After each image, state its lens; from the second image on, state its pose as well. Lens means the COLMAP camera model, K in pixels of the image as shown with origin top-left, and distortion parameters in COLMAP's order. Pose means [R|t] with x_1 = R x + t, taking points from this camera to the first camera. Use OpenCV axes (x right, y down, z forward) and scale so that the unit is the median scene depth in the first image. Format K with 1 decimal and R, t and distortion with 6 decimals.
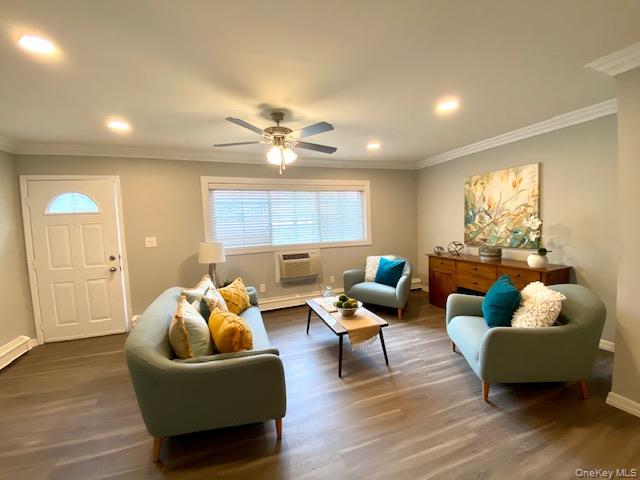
lens RADIAL K [[261.5, 0, 320.0], [0, 261.5, 240.0], [0, 0, 1]] dist [0.015699, -0.018522]
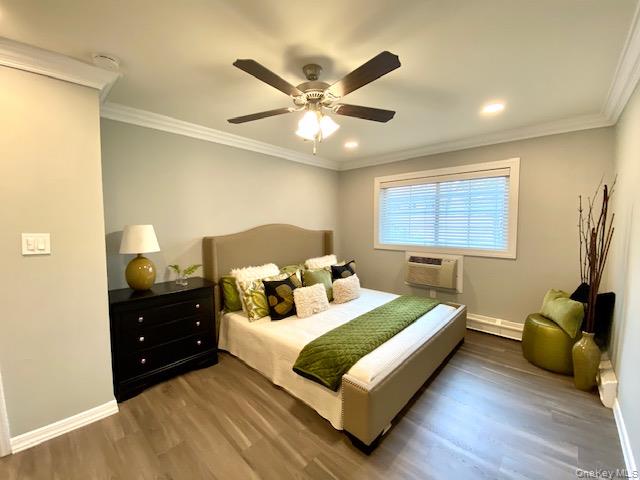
lens RADIAL K [[261.5, 0, 320.0], [0, 261.5, 240.0], [0, 0, 1]] dist [0.015699, -0.018522]
pose [[0.450674, 0.098936, -0.887189, 0.572968], [-0.071205, 0.994657, 0.074750, -0.048131], [0.889844, 0.029485, 0.455311, 0.332498]]
